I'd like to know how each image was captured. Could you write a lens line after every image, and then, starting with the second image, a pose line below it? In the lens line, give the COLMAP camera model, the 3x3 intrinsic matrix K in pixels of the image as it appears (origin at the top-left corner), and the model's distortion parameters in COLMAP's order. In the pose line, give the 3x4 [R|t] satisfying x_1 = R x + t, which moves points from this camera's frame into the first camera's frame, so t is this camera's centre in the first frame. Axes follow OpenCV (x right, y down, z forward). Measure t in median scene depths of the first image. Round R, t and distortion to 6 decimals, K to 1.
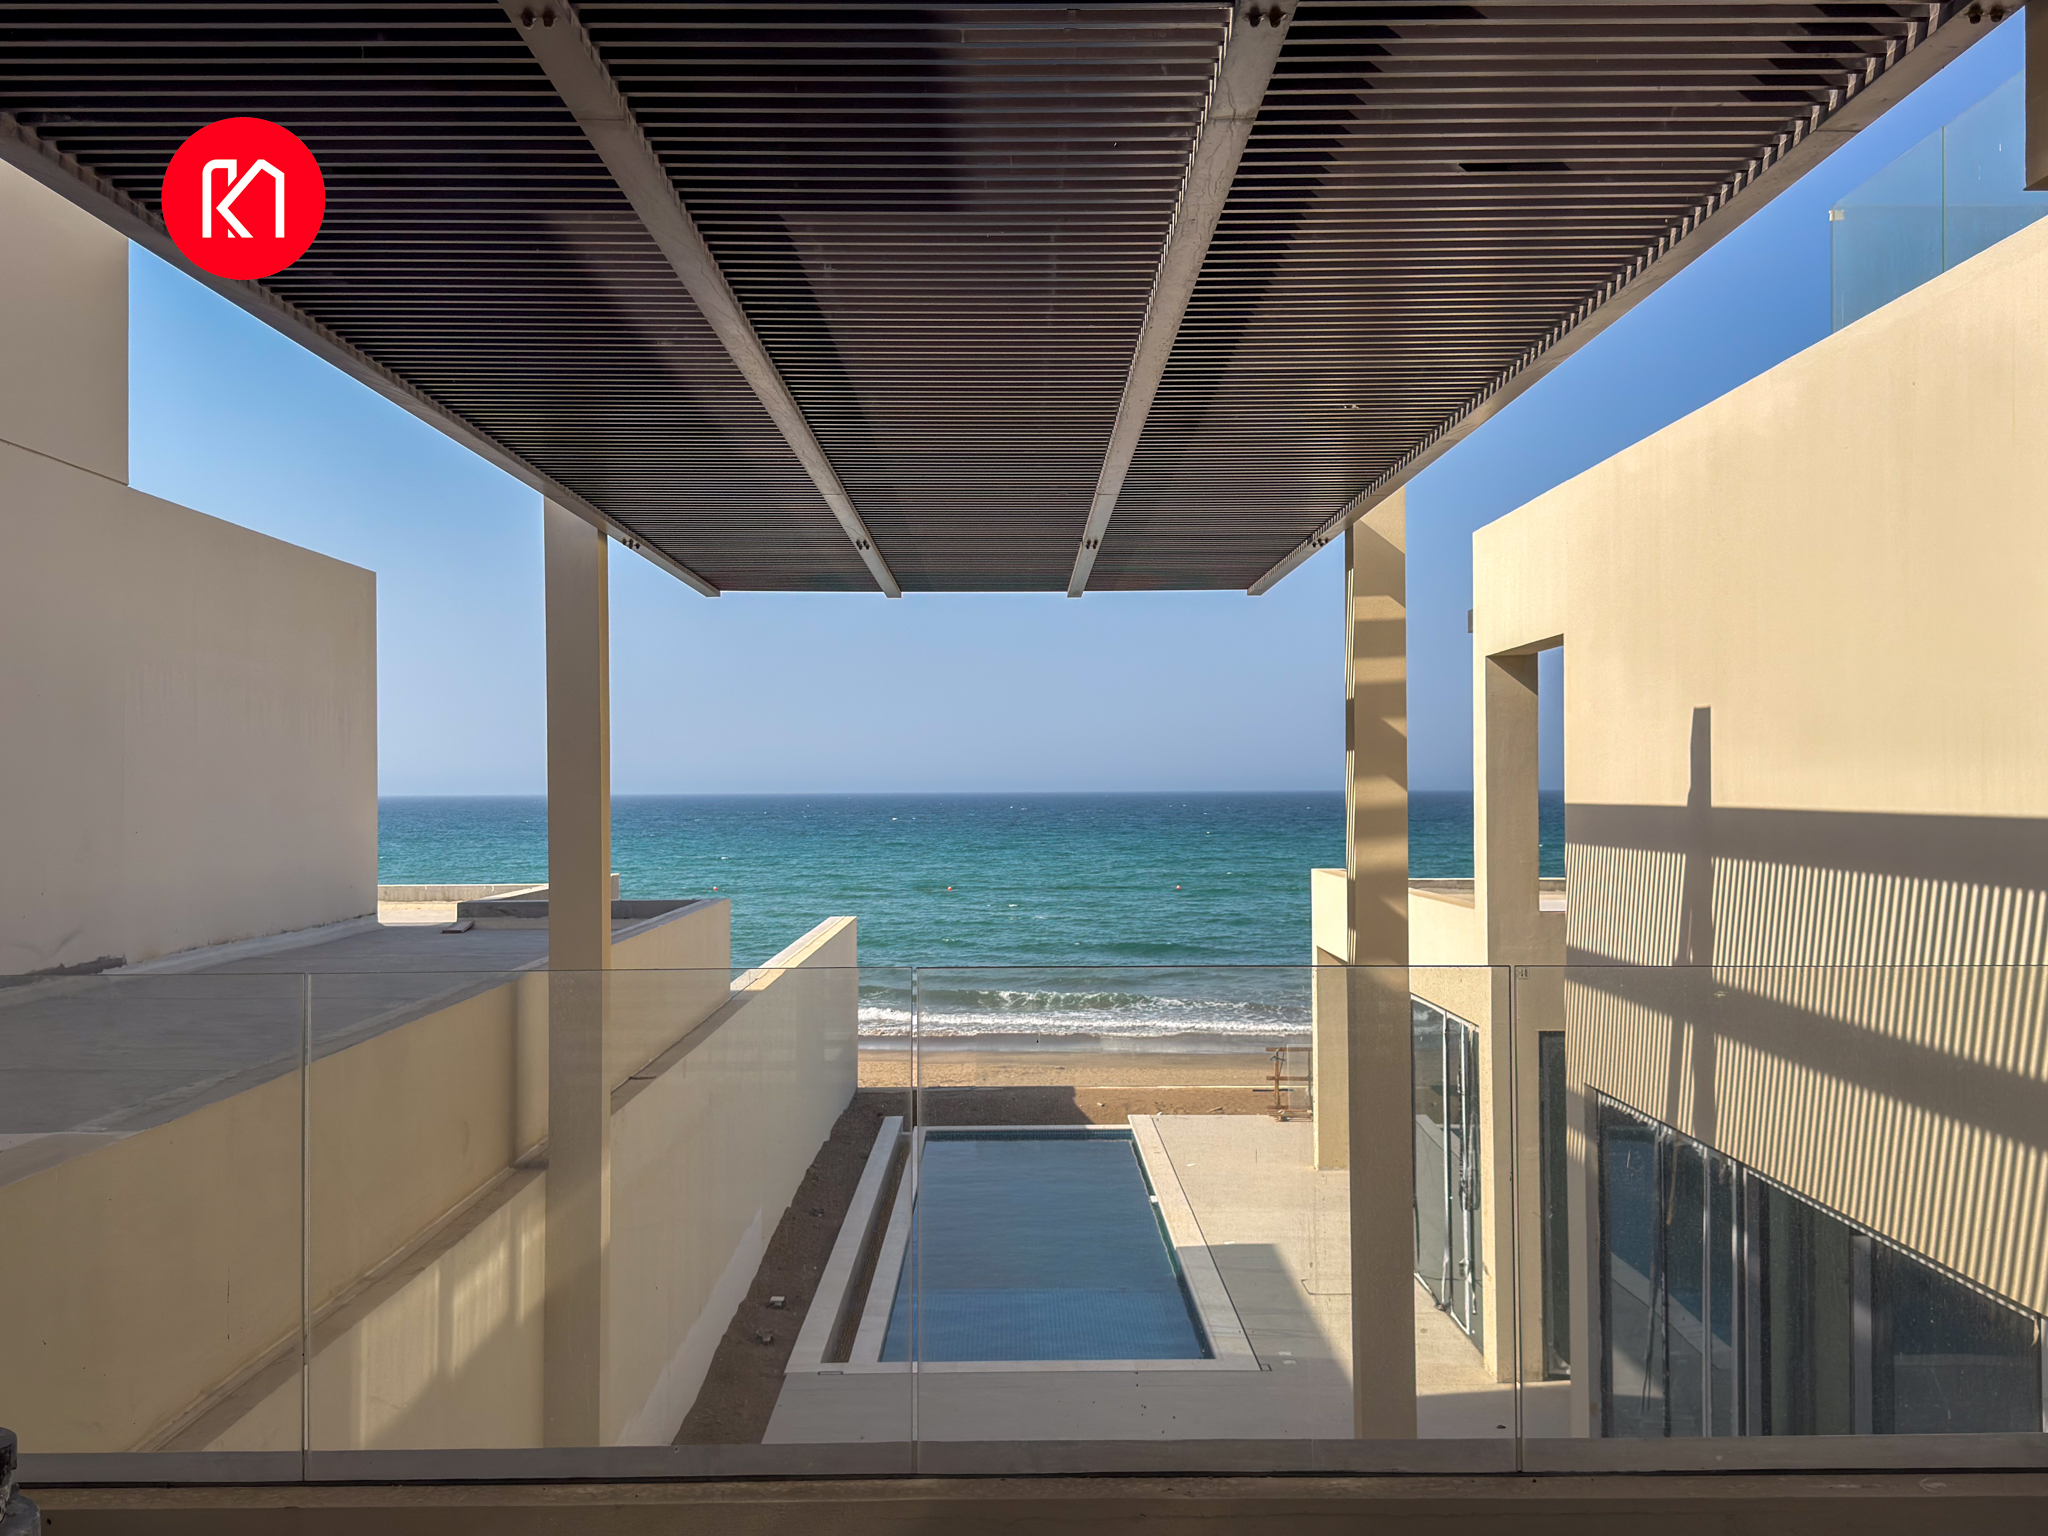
lens RADIAL K [[2075.5, 0, 1024.0], [0, 2075.5, 768.0], [0, 0, 1]] dist [0.144423, -0.001173]
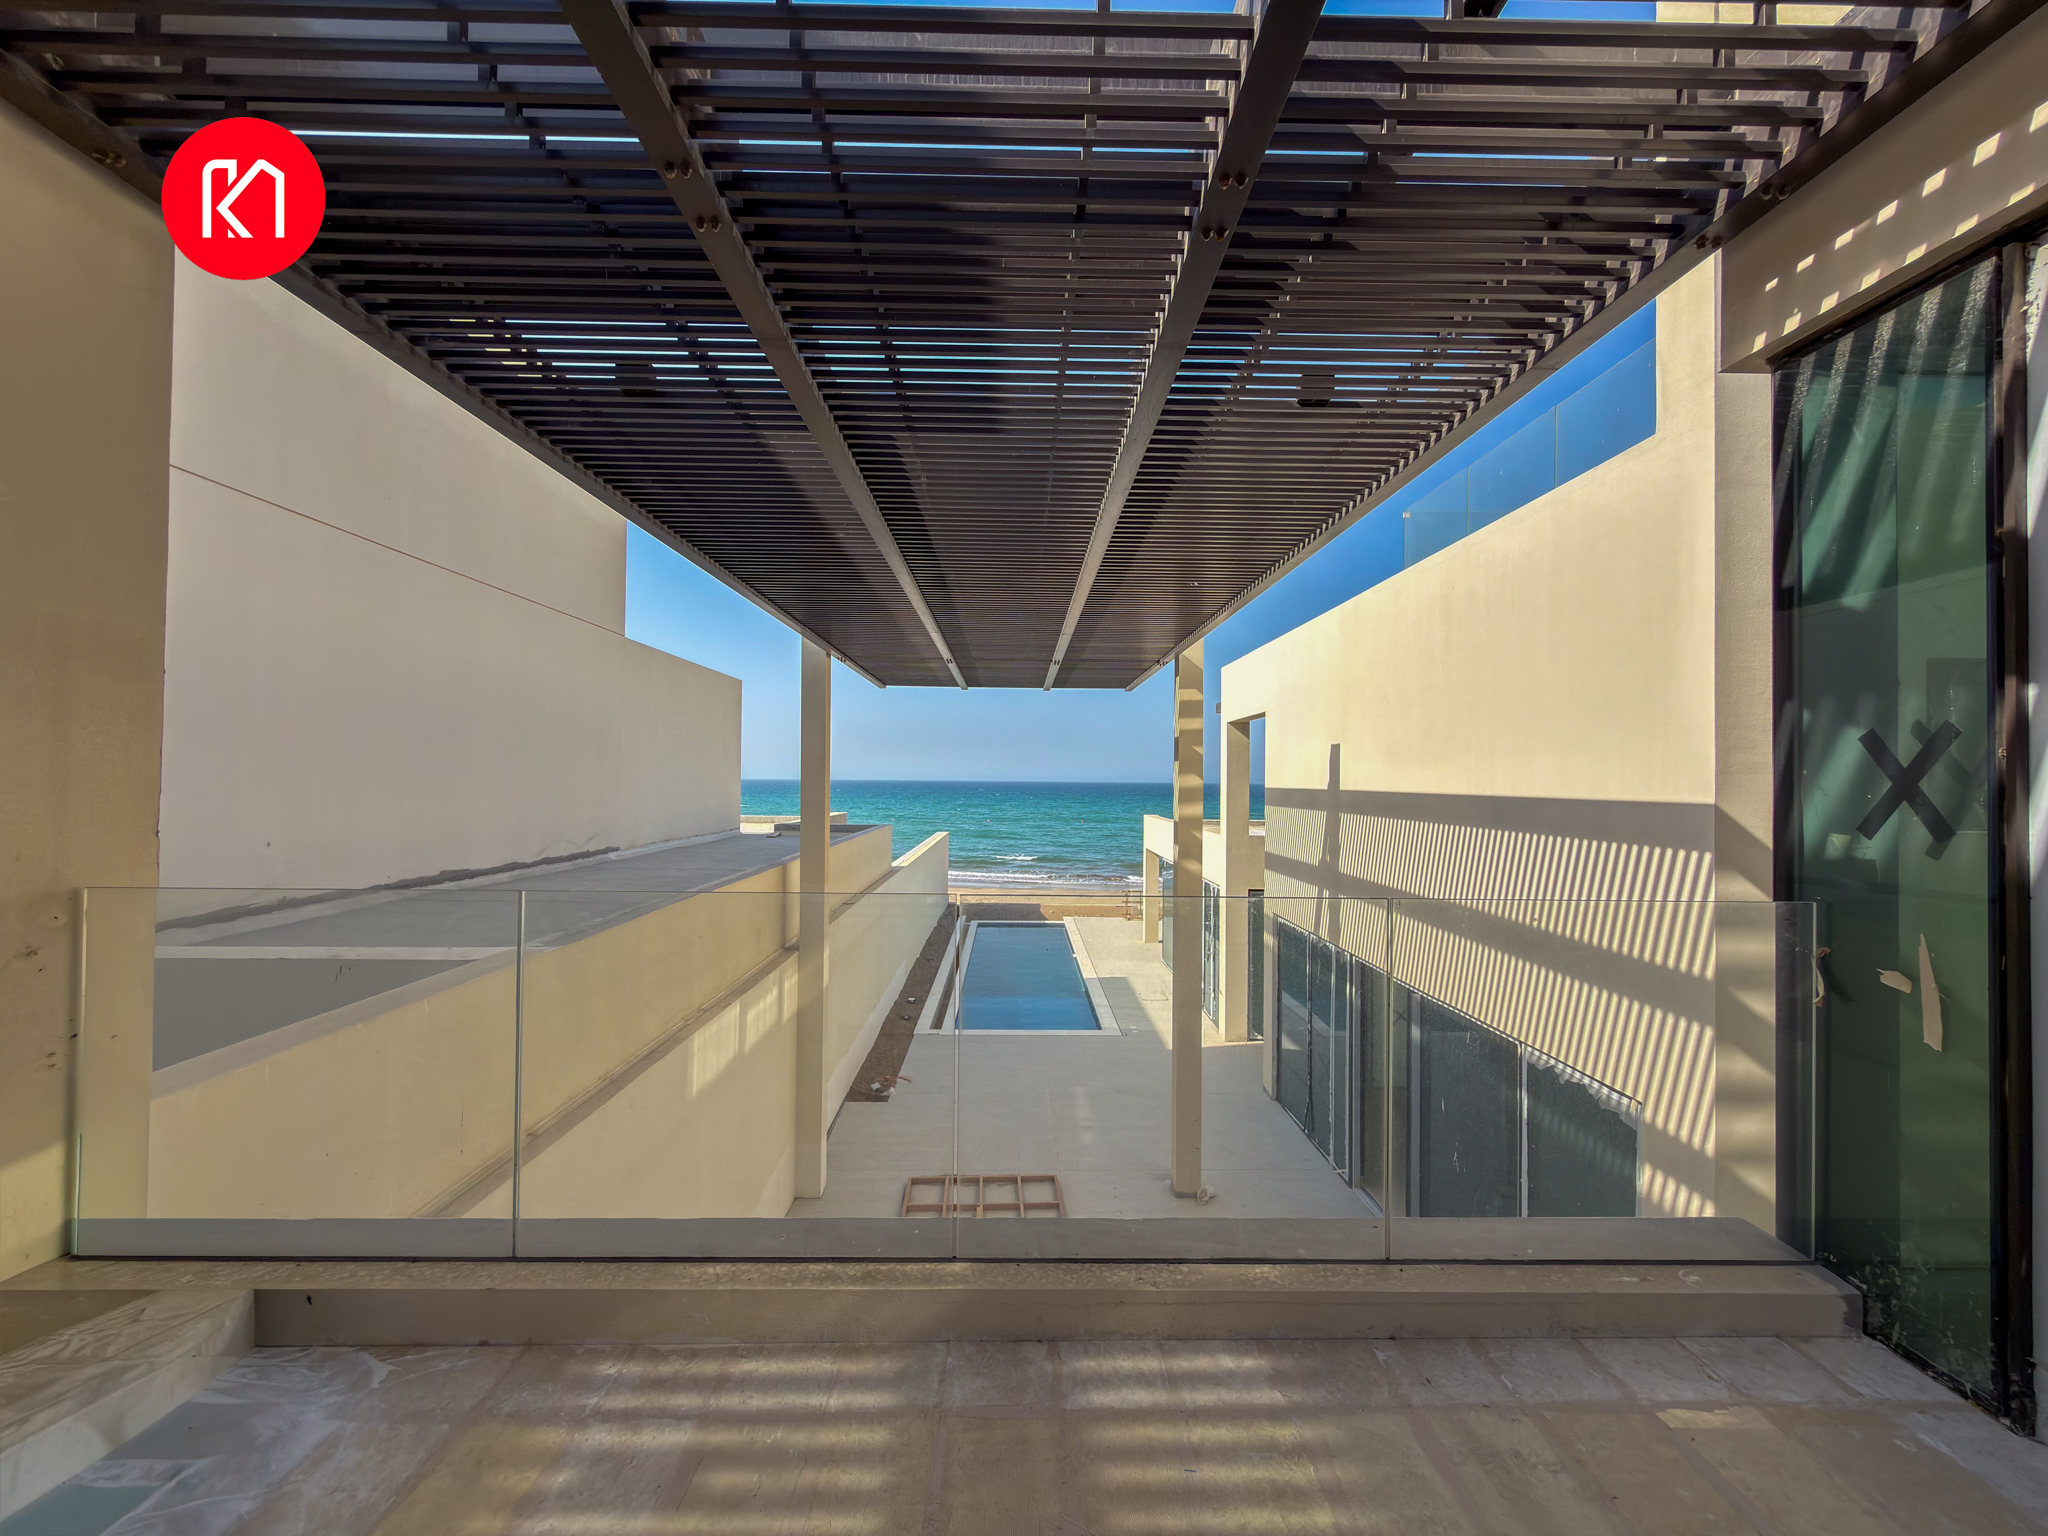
lens RADIAL K [[815.1, 0, 1024.0], [0, 815.1, 768.0], [0, 0, 1]] dist [0.000528, -0.000160]
pose [[0.999872, 0.014648, 0.006378, -0.004890], [-0.014615, 0.999880, -0.005218, 0.005090], [-0.006453, 0.005124, 0.999966, 0.161087]]
